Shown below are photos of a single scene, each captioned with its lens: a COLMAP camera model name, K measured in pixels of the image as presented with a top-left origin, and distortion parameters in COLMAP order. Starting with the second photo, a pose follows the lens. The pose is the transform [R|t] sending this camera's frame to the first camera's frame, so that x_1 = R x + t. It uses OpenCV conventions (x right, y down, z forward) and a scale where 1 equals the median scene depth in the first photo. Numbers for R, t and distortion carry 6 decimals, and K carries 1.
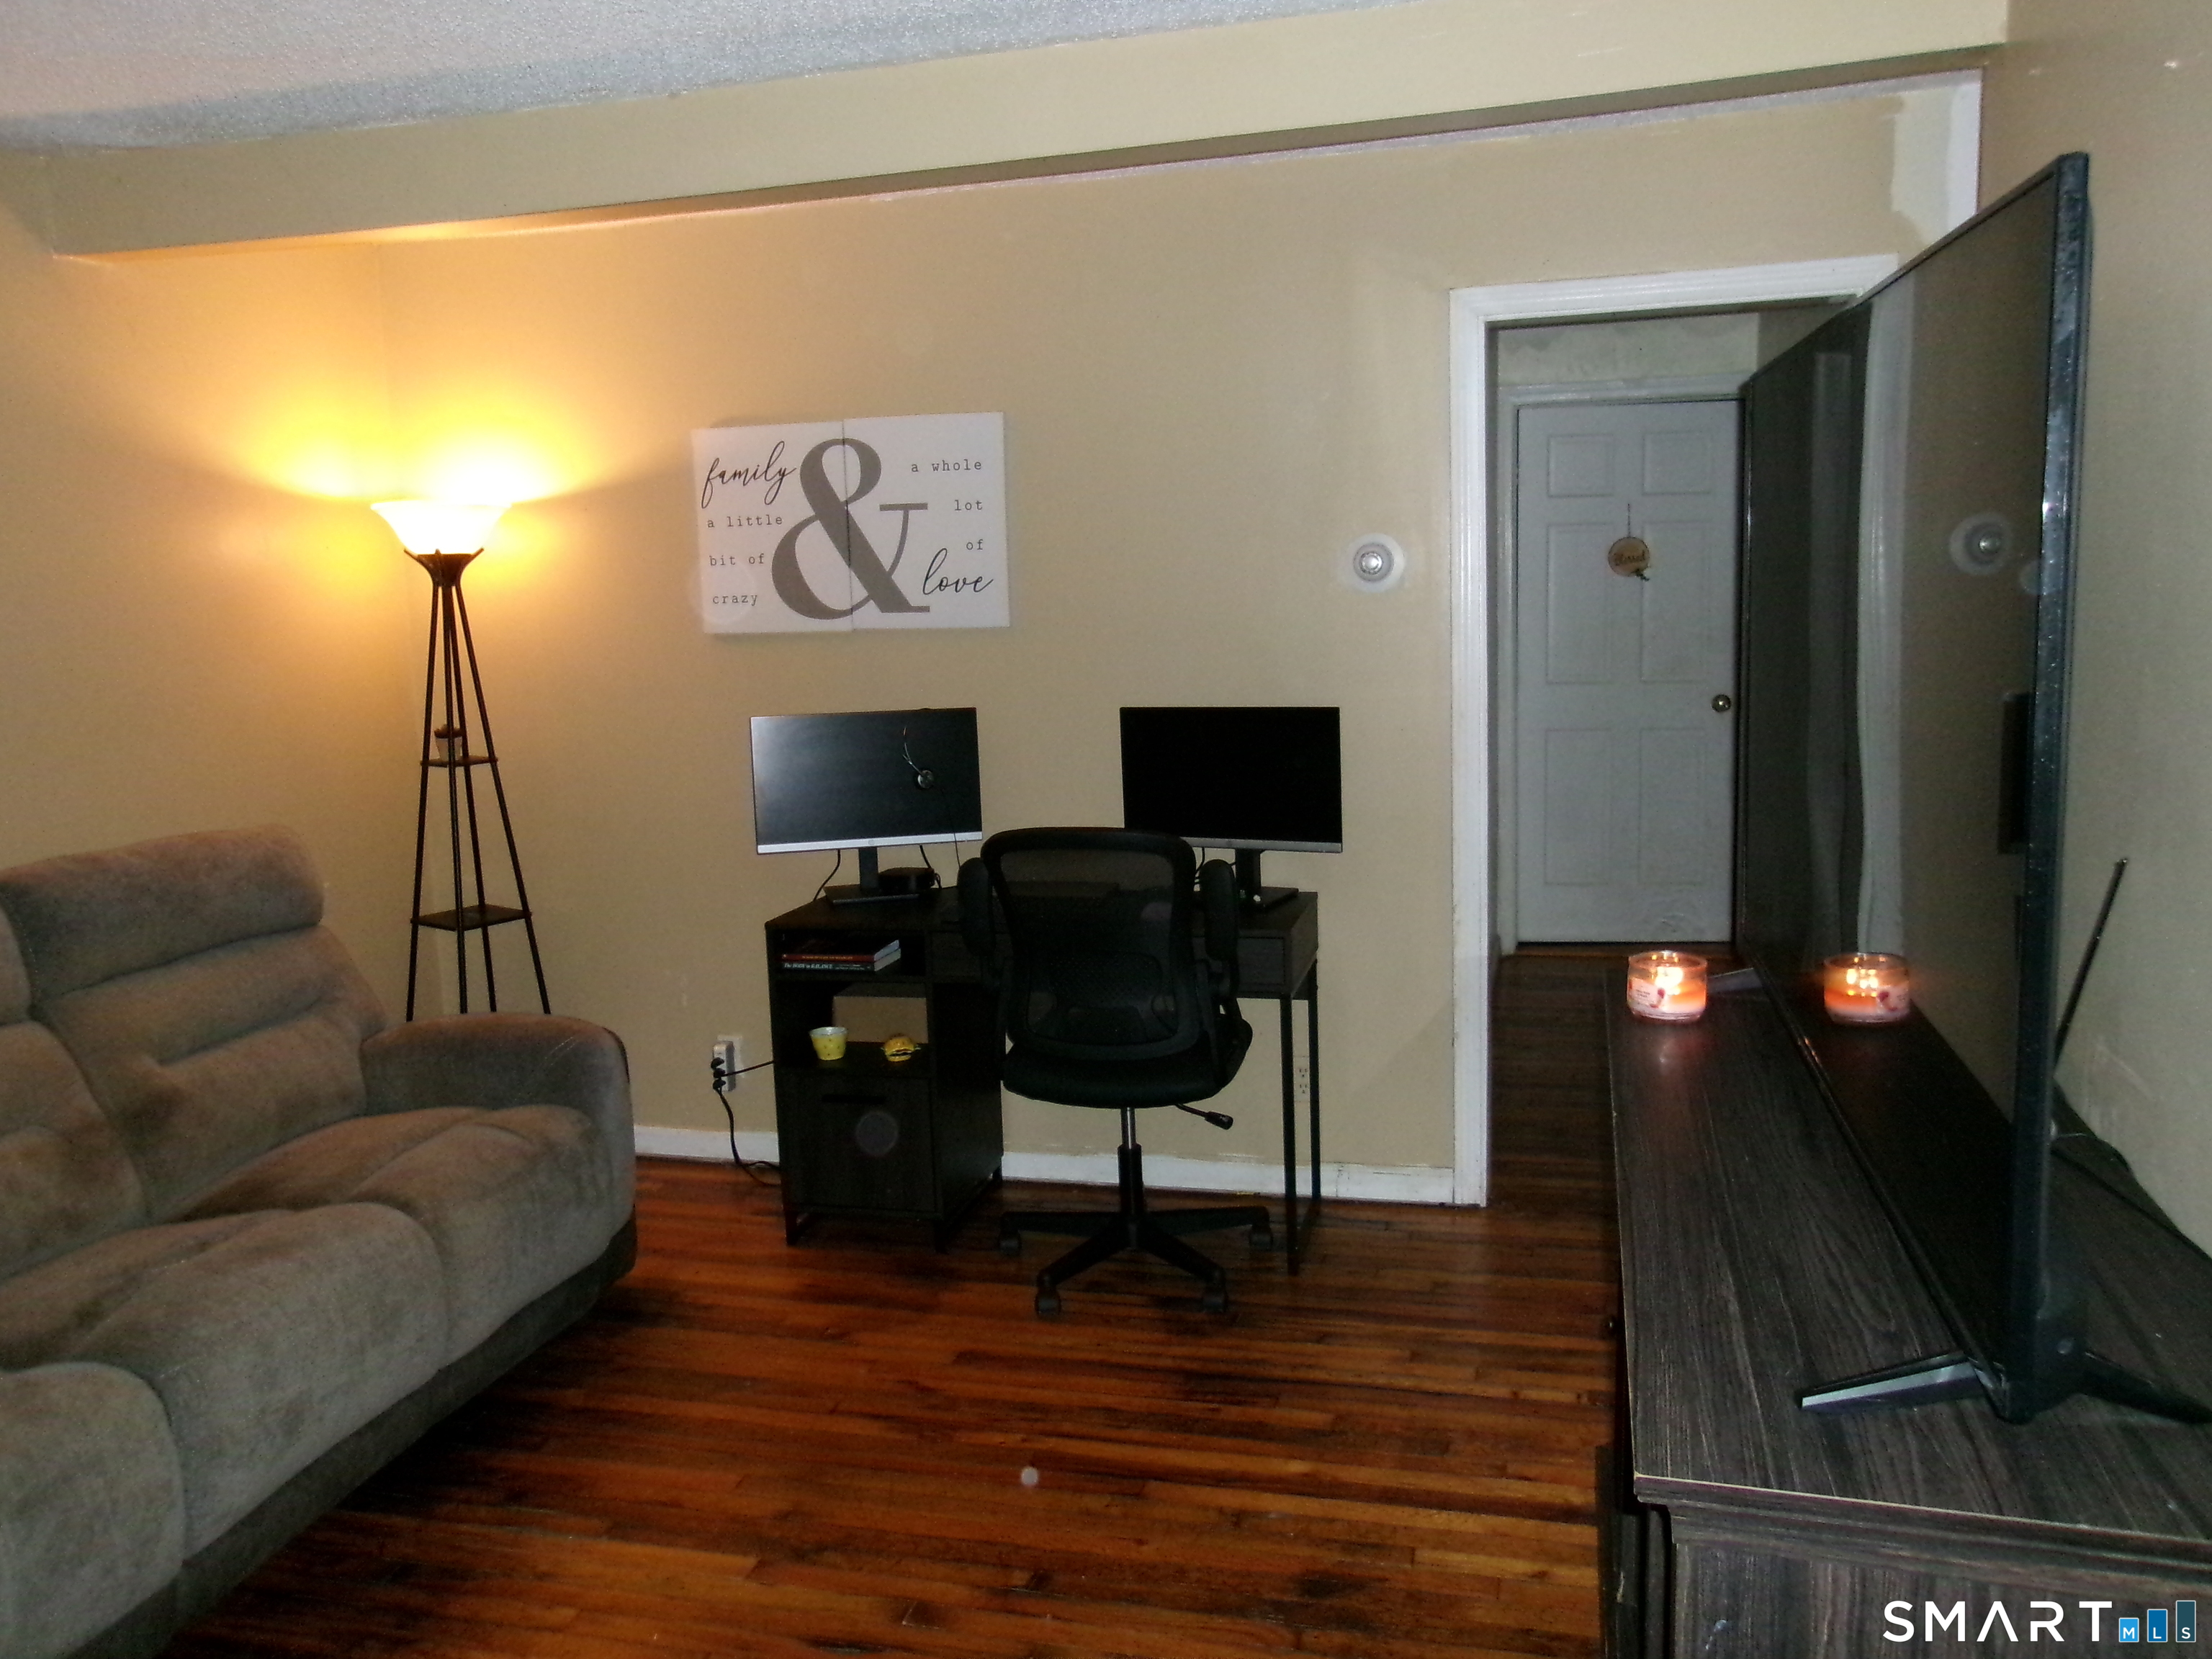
lens RADIAL K [[1725.6, 0, 1110.5], [0, 1725.6, 803.4], [0, 0, 1]] dist [-0.003447, 0.008985]
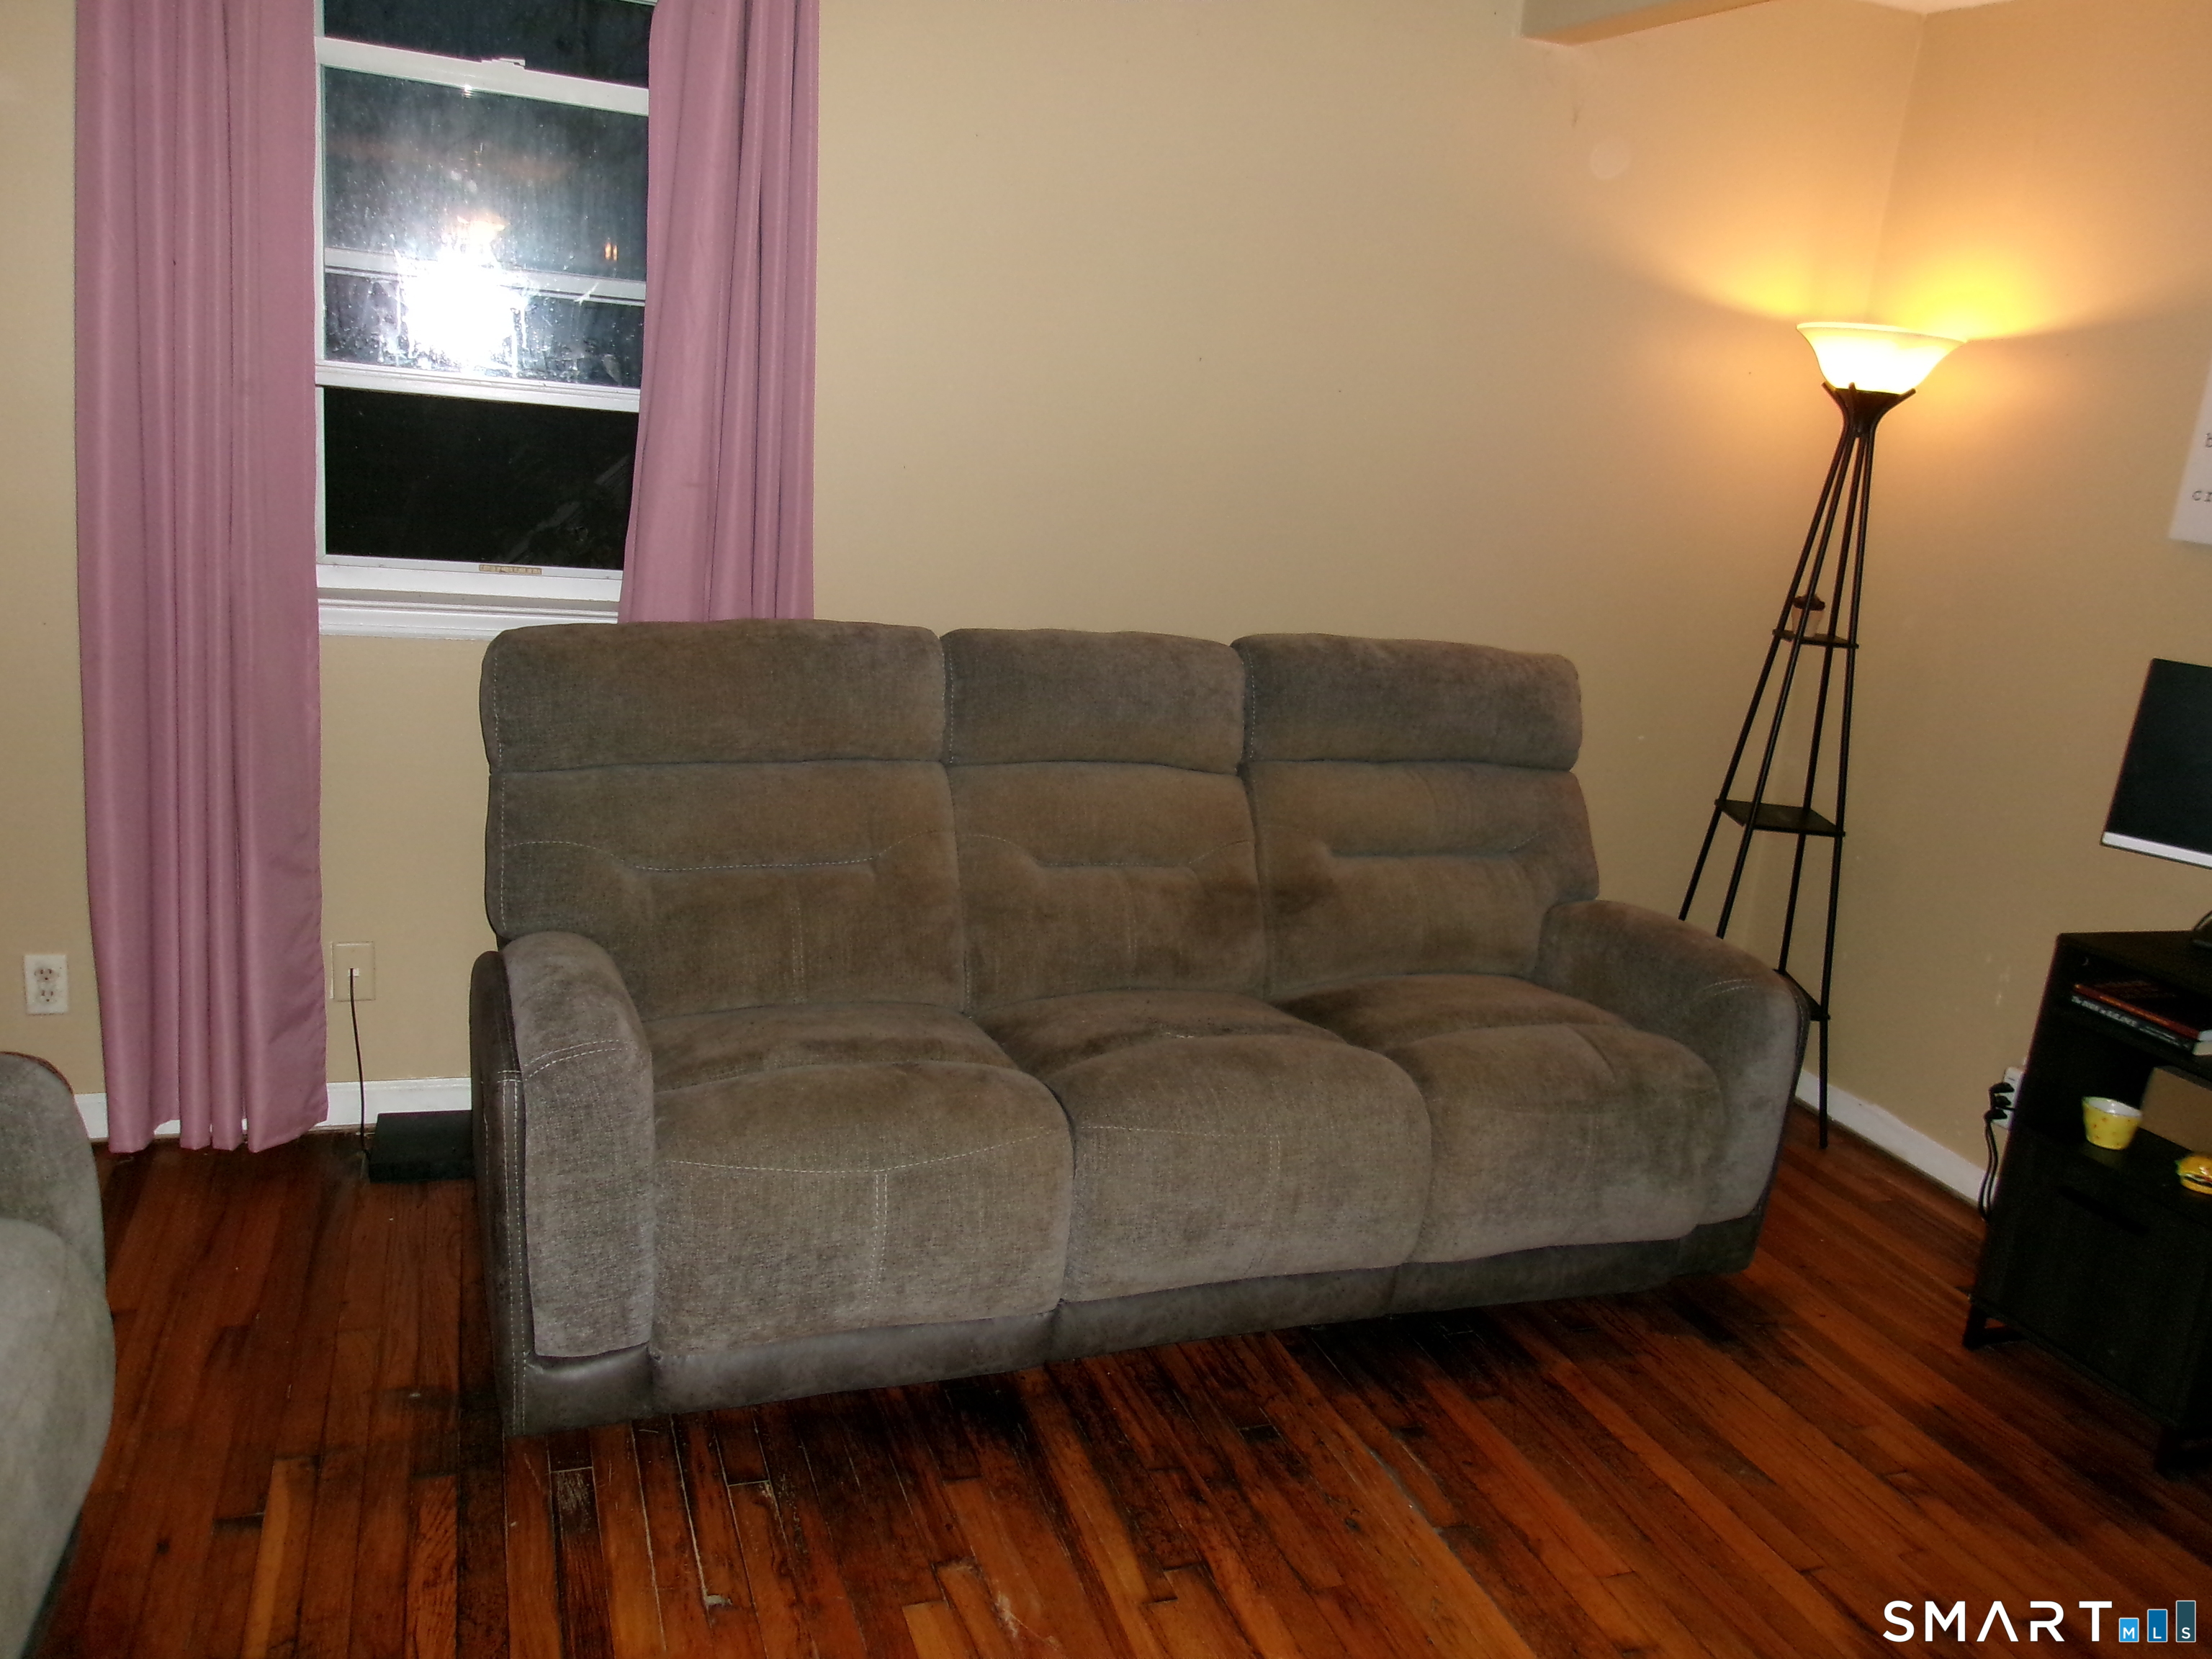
lens RADIAL K [[1706.0, 0, 1106.0], [0, 1706.0, 829.5], [0, 0, 1]] dist [0.001749, 0.001028]
pose [[0.564558, 0.293029, -0.771627, 0.131841], [-0.224535, 0.954127, 0.198054, -0.028578], [0.794266, 0.061444, 0.604455, 0.273339]]
